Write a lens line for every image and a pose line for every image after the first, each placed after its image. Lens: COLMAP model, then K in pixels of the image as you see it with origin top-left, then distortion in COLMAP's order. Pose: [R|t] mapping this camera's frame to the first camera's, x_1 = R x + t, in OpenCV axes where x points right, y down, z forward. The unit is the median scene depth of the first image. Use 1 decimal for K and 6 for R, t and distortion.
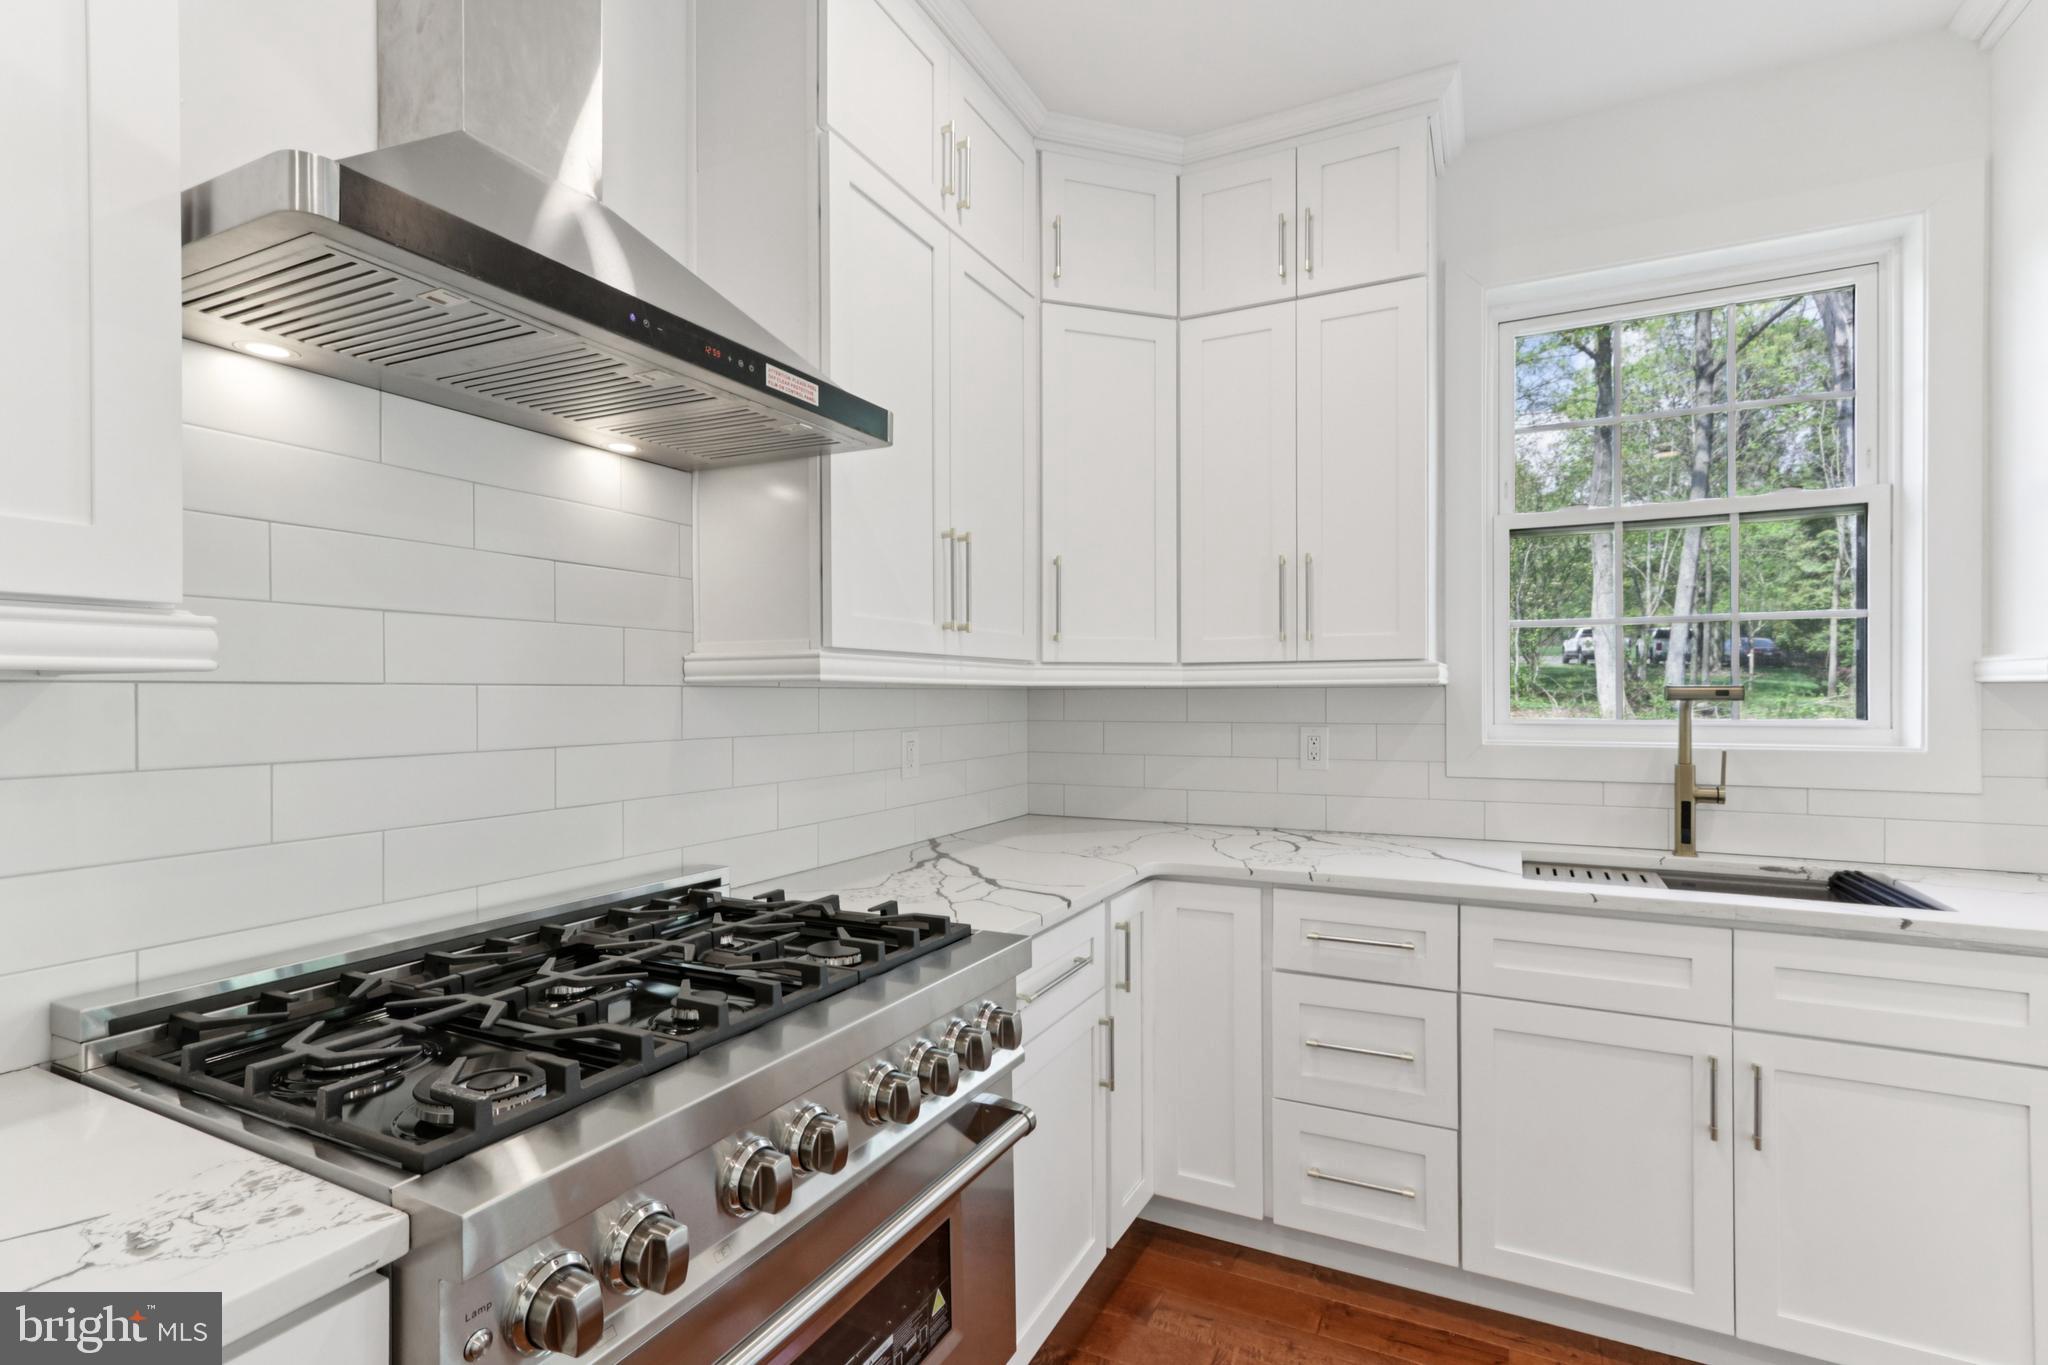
lens RADIAL K [[953.3, 0, 1036.2], [0, 953.3, 685.6], [0, 0, 1]] dist [-0.000962, 0.001094]
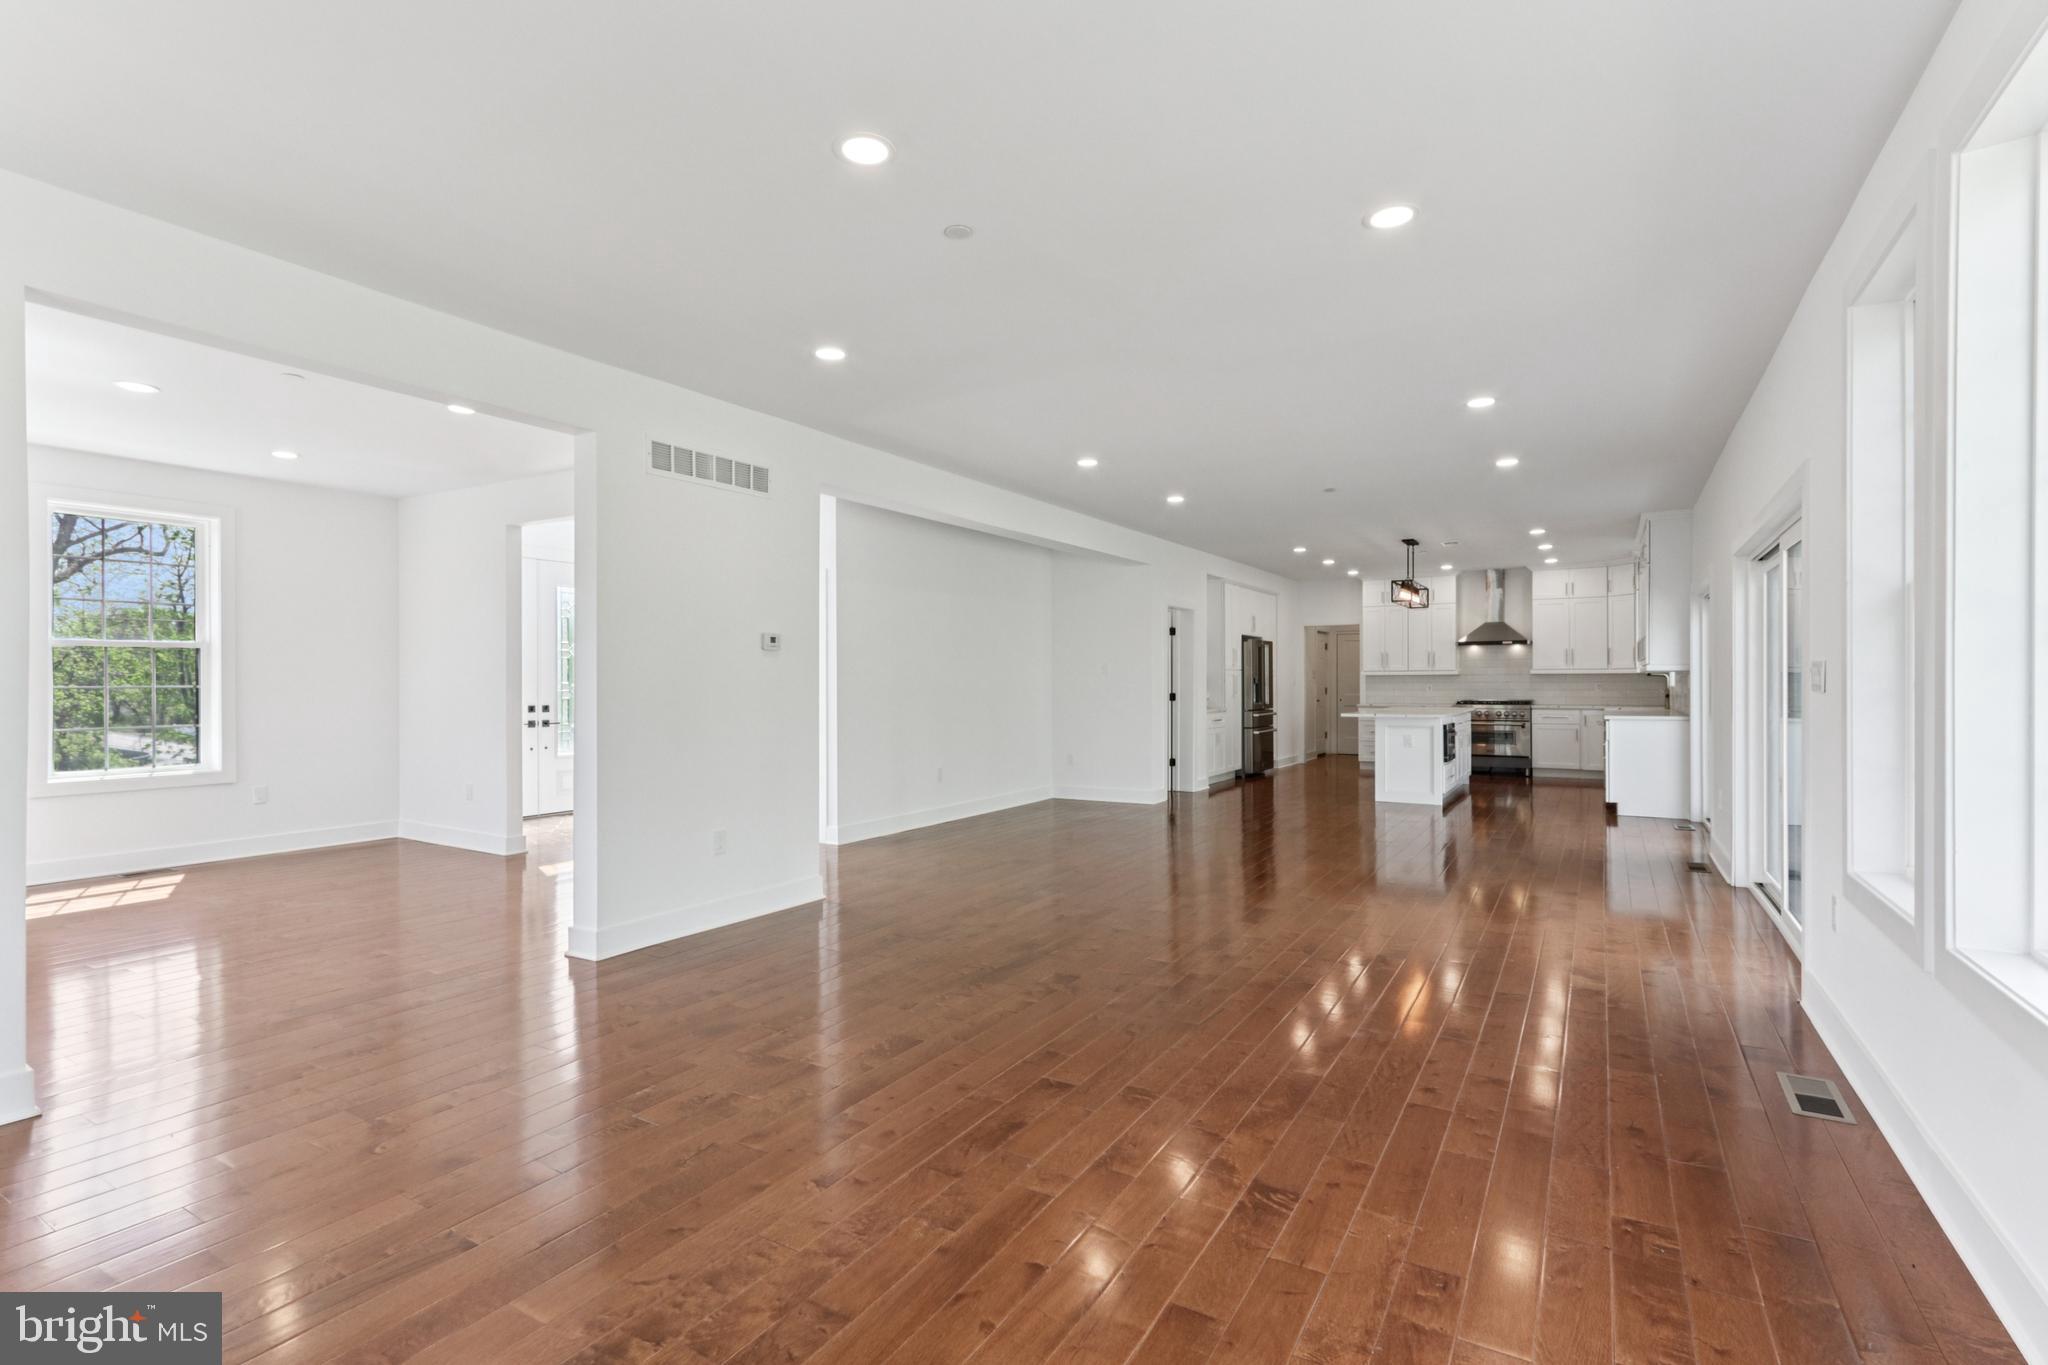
lens RADIAL K [[953.3, 0, 1022.5], [0, 953.3, 685.8], [0, 0, 1]] dist [-0.000962, 0.001094]
pose [[-0.083729, 0.004487, -0.996478, 5.679207], [0.013102, 0.999908, 0.003401, 0.008960], [0.996402, -0.012771, -0.083780, -1.776524]]
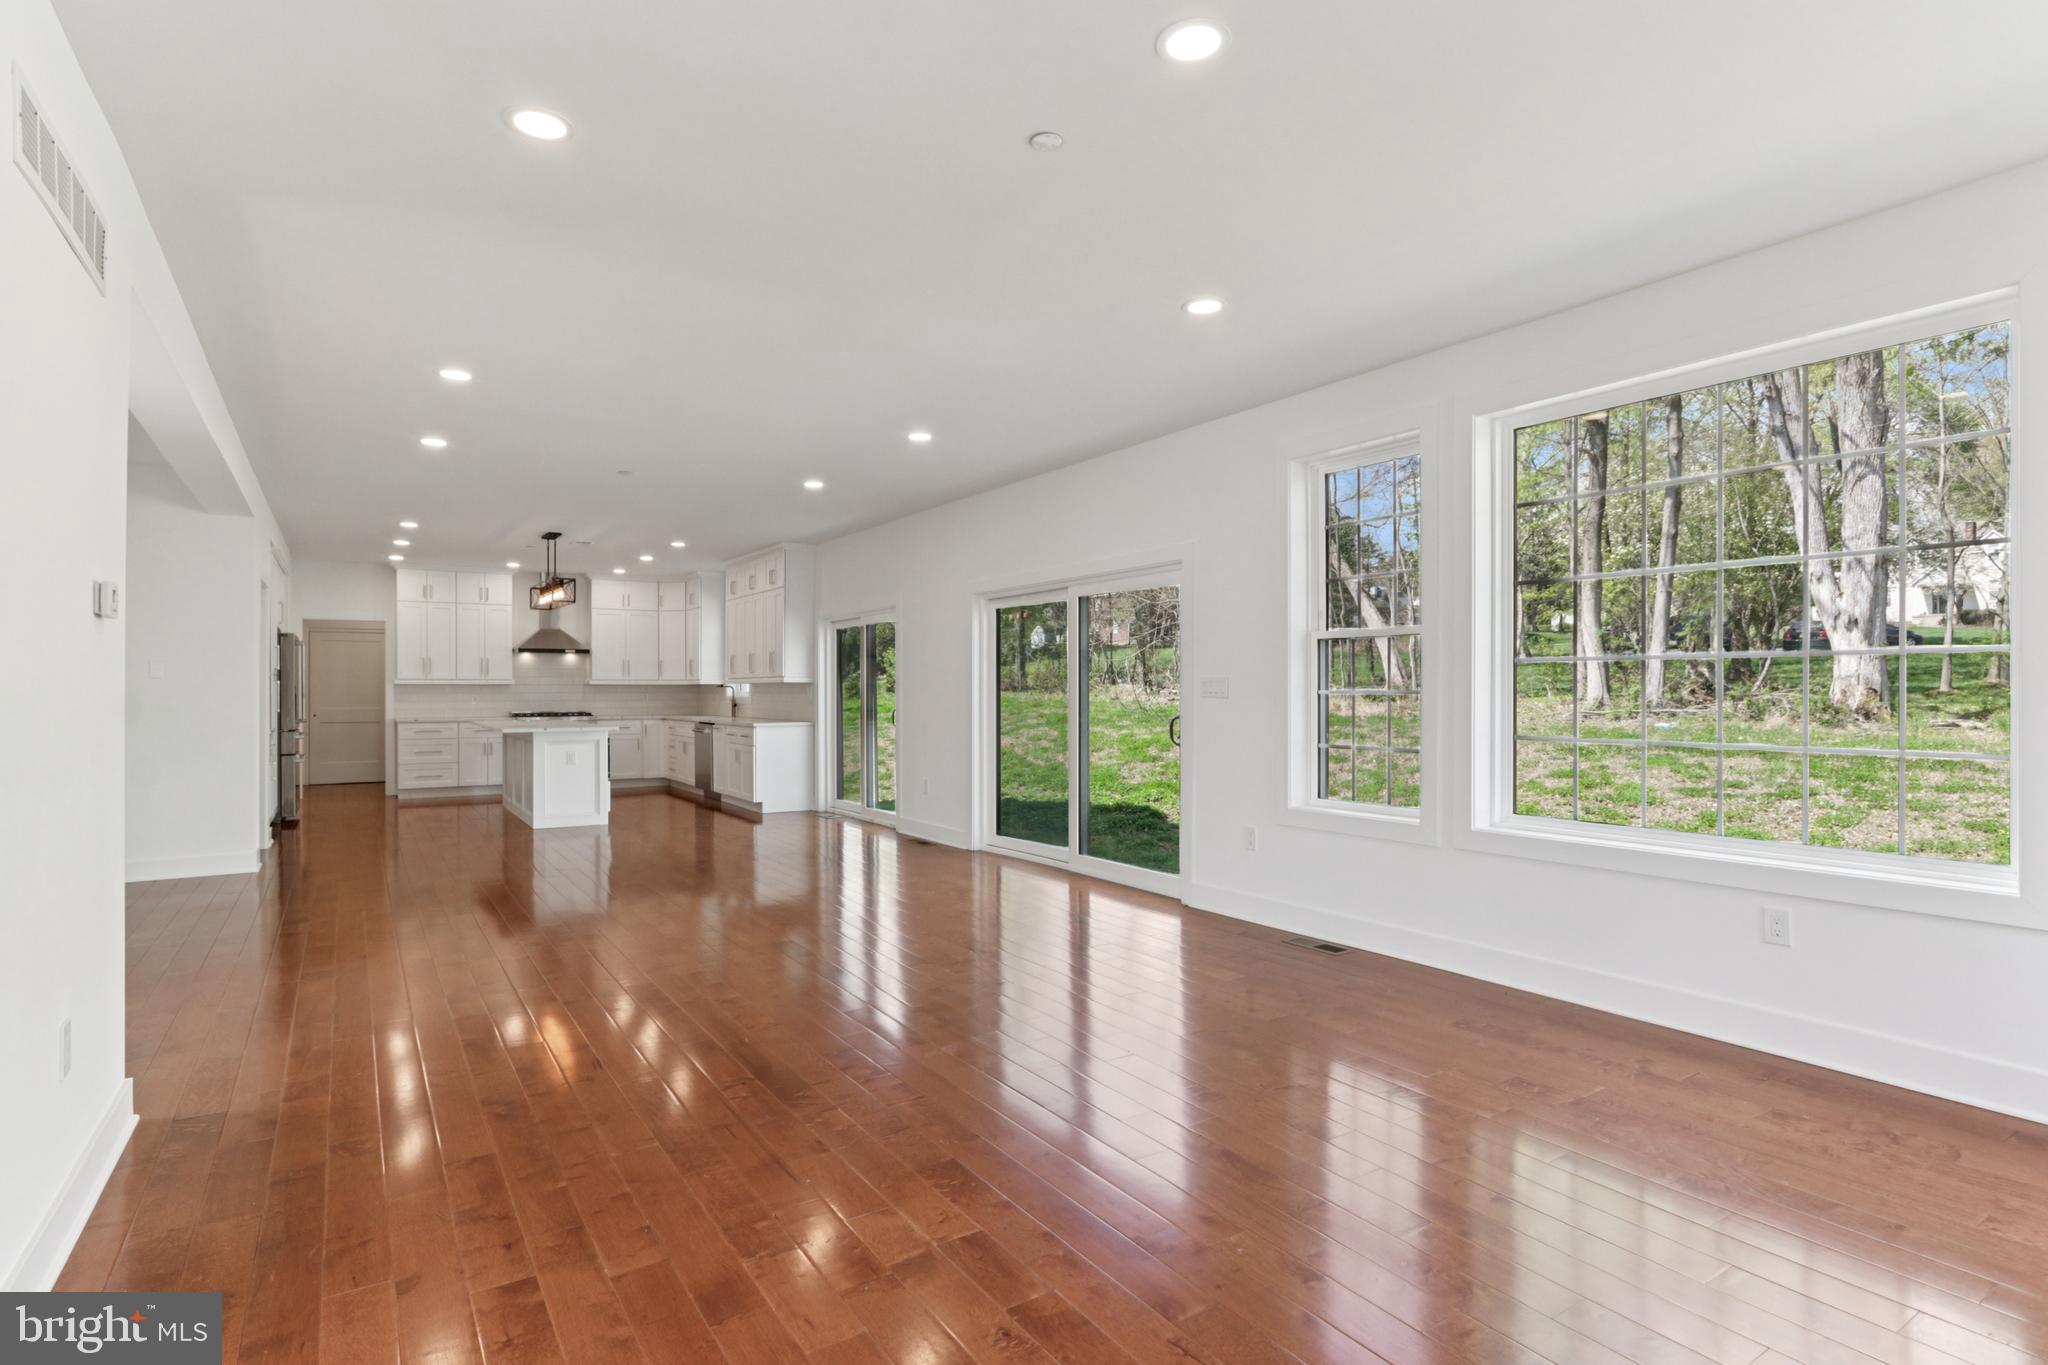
lens RADIAL K [[1025.8, 0, 991.8], [0, 1025.8, 691.4], [0, 0, 1]] dist [0.003766, -0.006378]
pose [[0.851937, 0.000550, -0.523644, 4.886495], [0.003924, 0.999965, 0.007435, 0.002787], [0.523630, -0.008389, 0.851905, -3.070435]]
